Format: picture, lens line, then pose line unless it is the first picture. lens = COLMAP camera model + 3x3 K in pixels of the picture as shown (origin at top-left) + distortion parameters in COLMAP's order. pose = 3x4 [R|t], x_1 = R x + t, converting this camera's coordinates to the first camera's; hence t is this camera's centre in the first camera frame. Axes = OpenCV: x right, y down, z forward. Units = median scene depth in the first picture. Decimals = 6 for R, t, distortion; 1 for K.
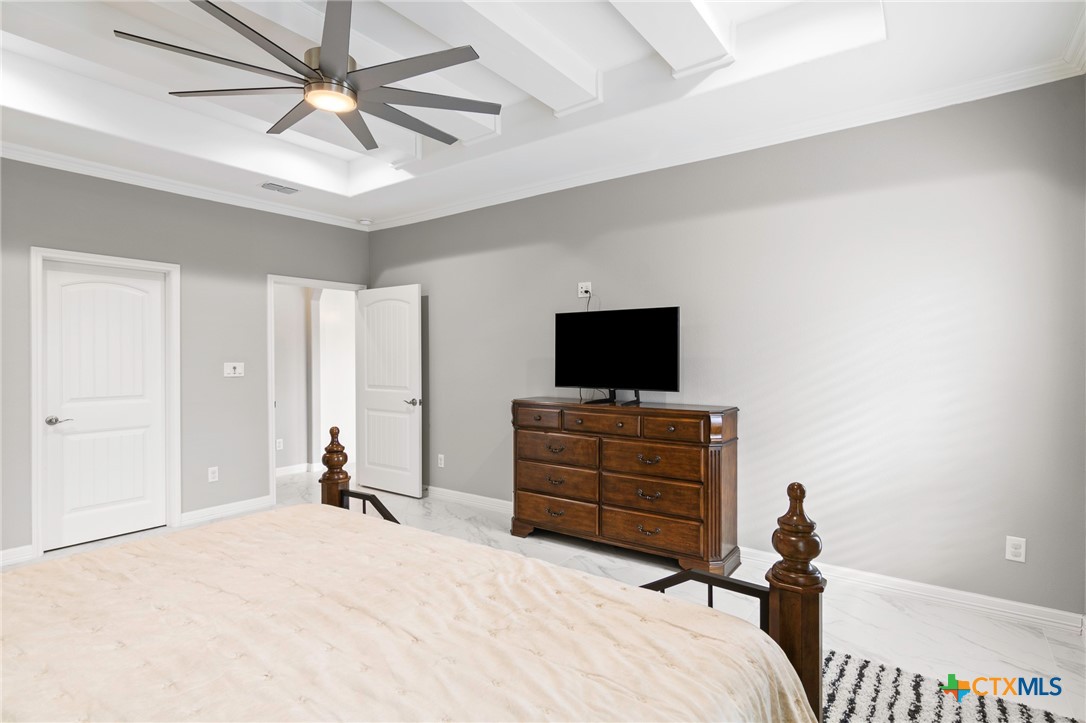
lens RADIAL K [[550.5, 0, 534.4], [0, 550.5, 355.2], [0, 0, 1]] dist [-0.005128, 0.003989]
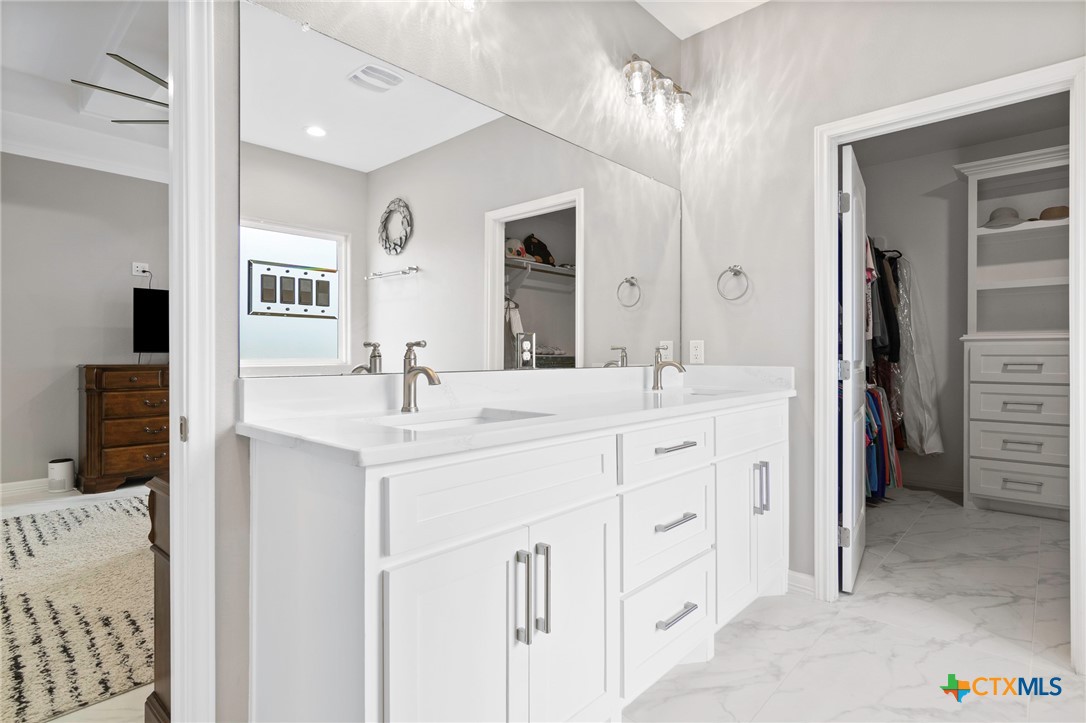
lens RADIAL K [[550.5, 0, 547.5], [0, 550.5, 359.8], [0, 0, 1]] dist [-0.005128, 0.003989]
pose [[0.113069, 0.002602, 0.993584, -1.041001], [0.003698, 0.999989, -0.003040, 0.083831], [-0.993580, 0.004018, 0.113058, 0.031759]]
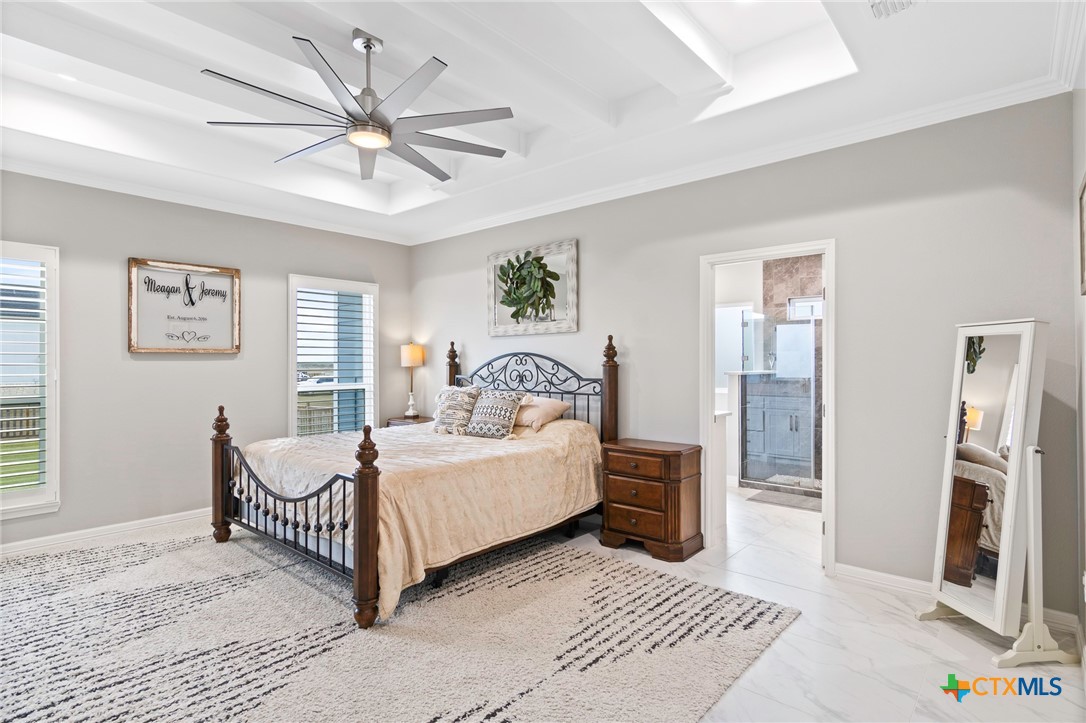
lens RADIAL K [[550.5, 0, 547.6], [0, 550.5, 362.3], [0, 0, 1]] dist [-0.005128, 0.003989]
pose [[-0.996736, 0.007629, 0.080372, -0.518359], [0.007577, 0.999971, -0.000949, 0.008015], [-0.080377, -0.000337, -0.996764, 1.343836]]
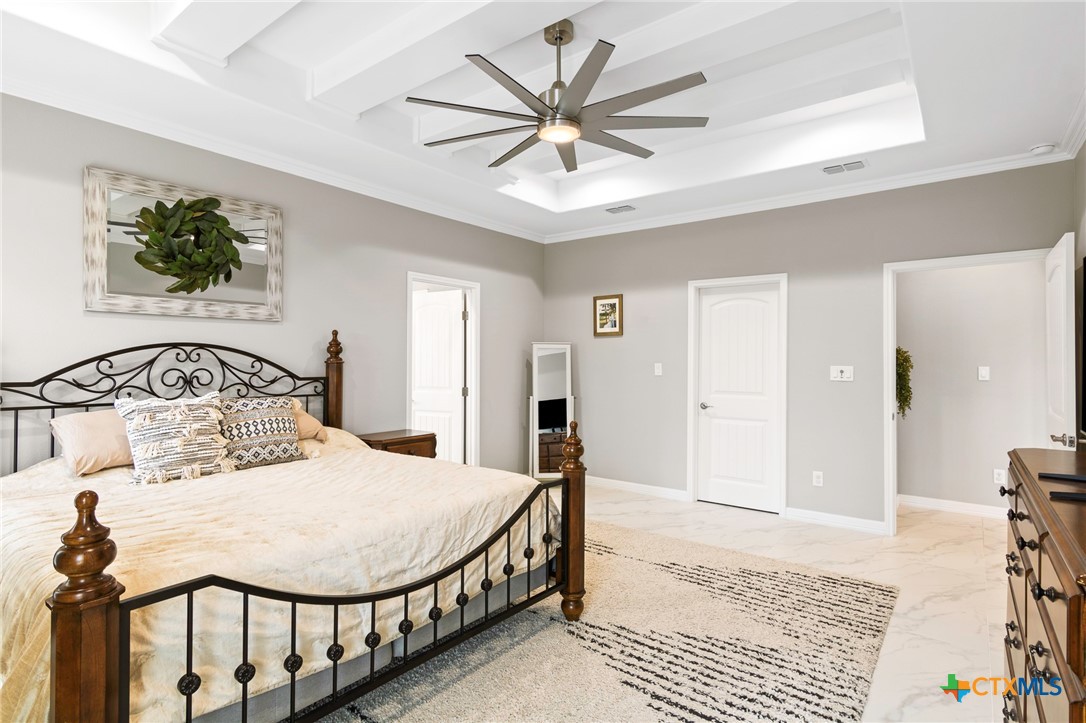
lens RADIAL K [[550.5, 0, 540.4], [0, 550.5, 359.2], [0, 0, 1]] dist [-0.005128, 0.003989]
pose [[-0.032132, 0.000327, -0.999484, 0.496639], [-0.005741, 0.999983, 0.000512, 0.005386], [0.999467, 0.005754, -0.032129, 0.634374]]
